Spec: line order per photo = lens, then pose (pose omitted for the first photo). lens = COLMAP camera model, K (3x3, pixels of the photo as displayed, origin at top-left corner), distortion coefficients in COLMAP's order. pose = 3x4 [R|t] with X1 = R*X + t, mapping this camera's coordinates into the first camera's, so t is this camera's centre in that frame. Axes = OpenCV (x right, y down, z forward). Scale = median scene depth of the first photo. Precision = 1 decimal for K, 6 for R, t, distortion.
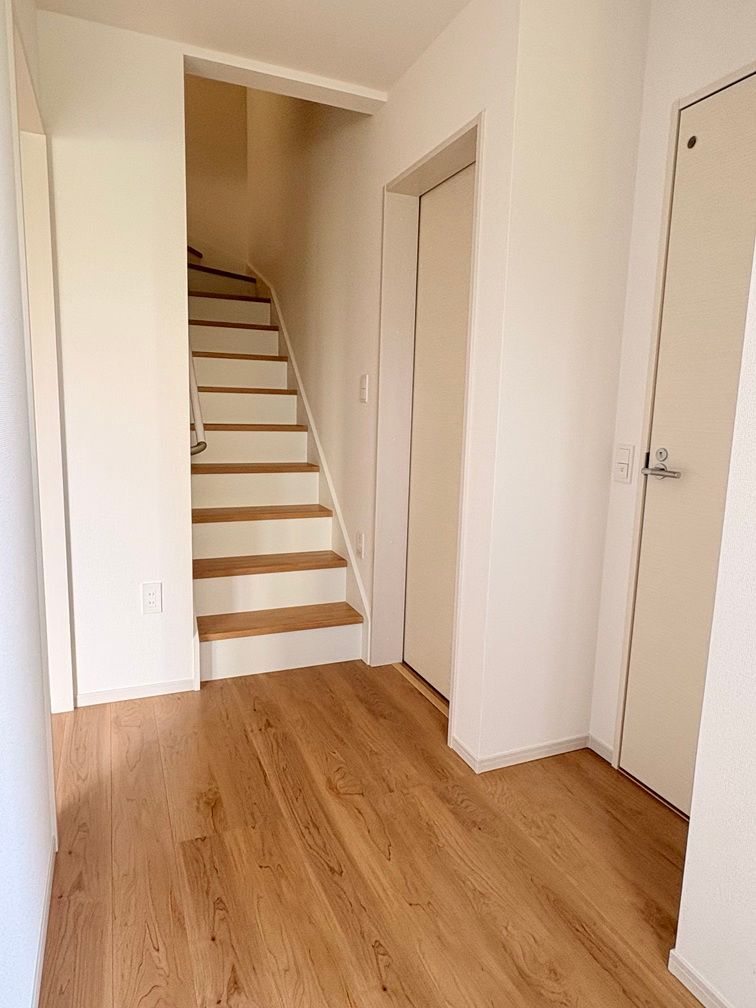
lens RADIAL K [[623.9, 0, 377.9], [0, 623.9, 503.4], [0, 0, 1]] dist [-0.003323, 0.000772]
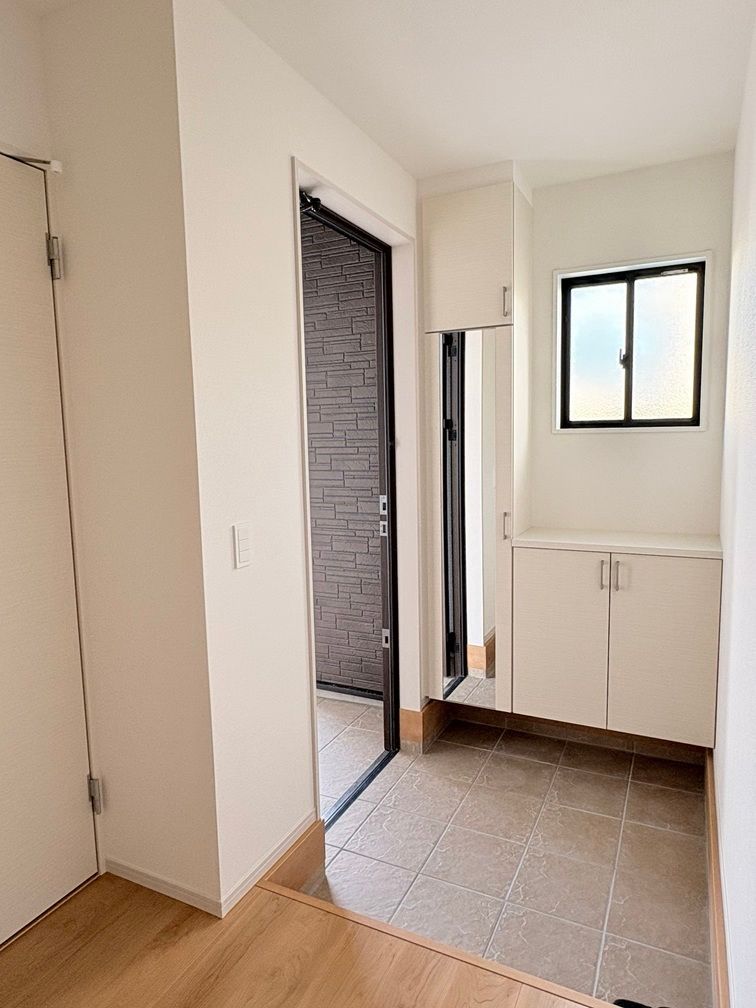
lens RADIAL K [[623.9, 0, 379.1], [0, 623.9, 503.8], [0, 0, 1]] dist [-0.003323, 0.000772]
pose [[-0.656596, -0.093345, 0.748444, -0.633596], [0.124473, 0.965296, 0.229588, -0.327006], [-0.743901, 0.243907, -0.622191, 1.387178]]
